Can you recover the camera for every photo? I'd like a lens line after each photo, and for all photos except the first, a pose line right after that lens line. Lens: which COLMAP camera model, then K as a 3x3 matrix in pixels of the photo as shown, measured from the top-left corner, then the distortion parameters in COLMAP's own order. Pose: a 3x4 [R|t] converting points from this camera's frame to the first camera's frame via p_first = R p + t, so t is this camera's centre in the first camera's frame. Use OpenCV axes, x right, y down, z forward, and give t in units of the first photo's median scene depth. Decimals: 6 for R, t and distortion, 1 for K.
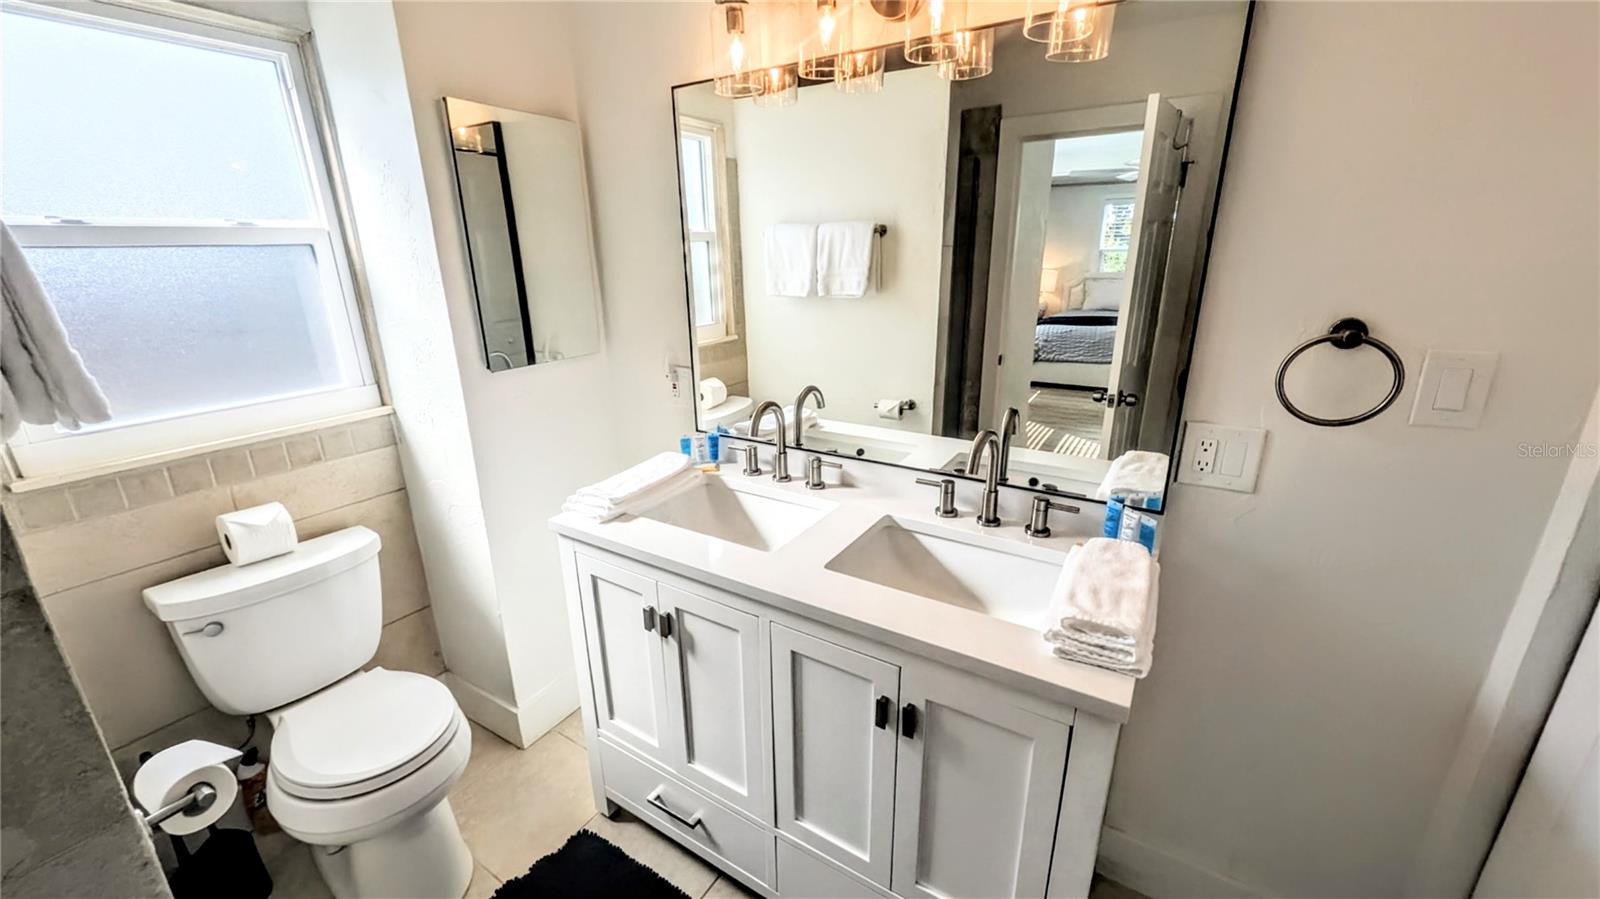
lens RADIAL K [[625.6, 0, 797.5], [0, 625.6, 450.3], [0, 0, 1]] dist [0.003010, -0.001544]
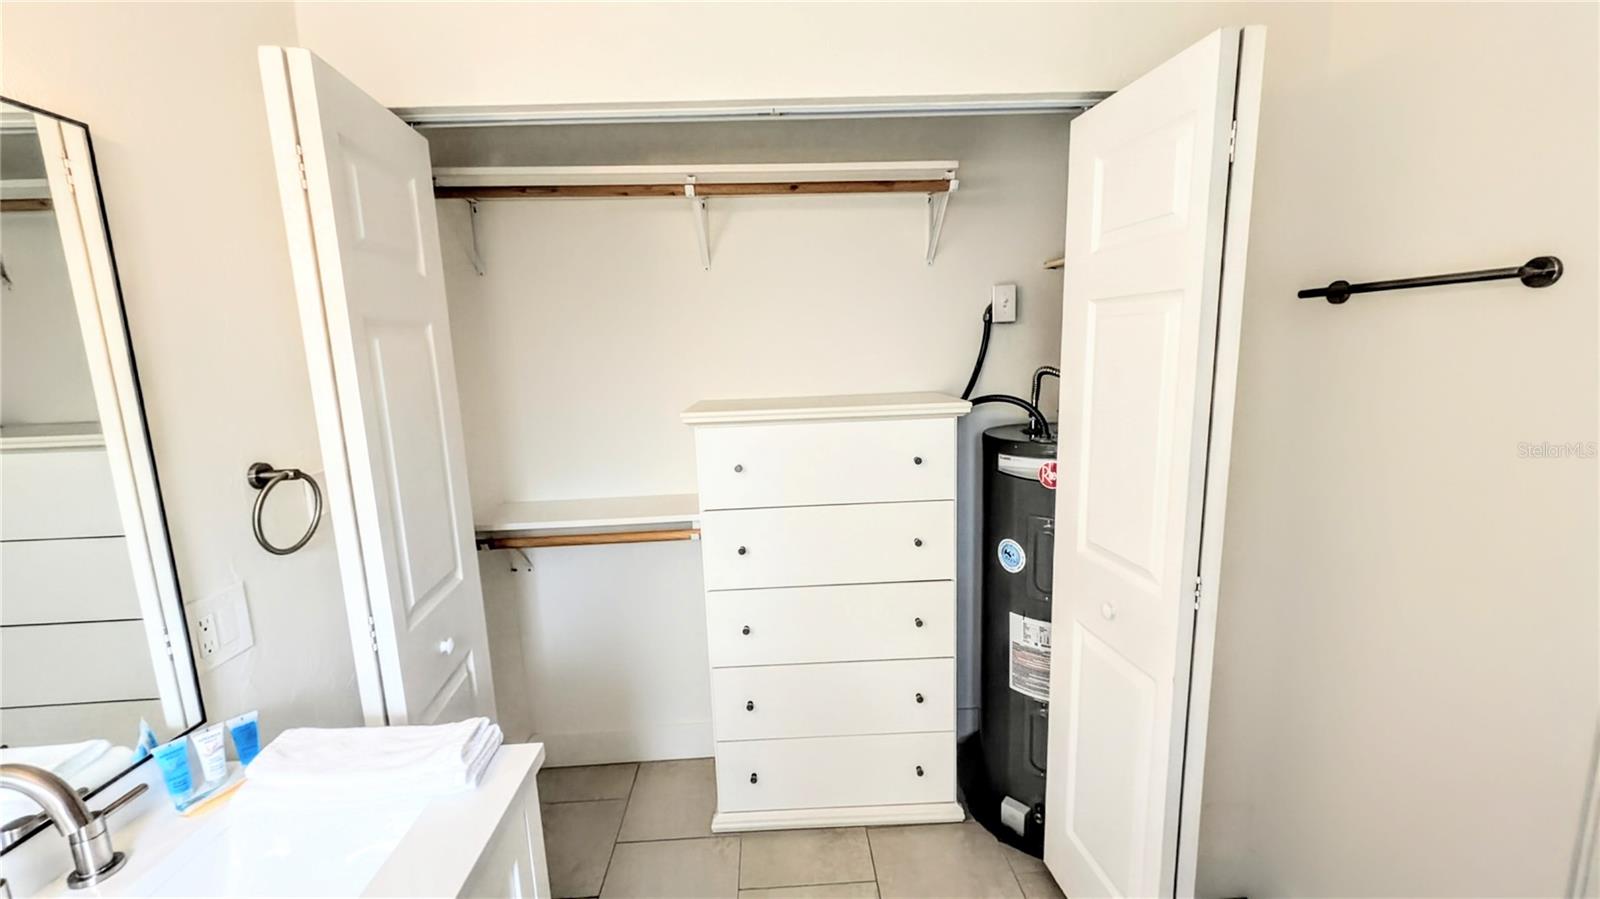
lens RADIAL K [[625.6, 0, 798.9], [0, 625.6, 453.0], [0, 0, 1]] dist [0.003010, -0.001544]
pose [[-0.556824, -0.102798, 0.824245, -0.539359], [0.288547, 0.906575, 0.307996, -0.267816], [-0.778901, 0.409333, -0.475141, 0.697938]]
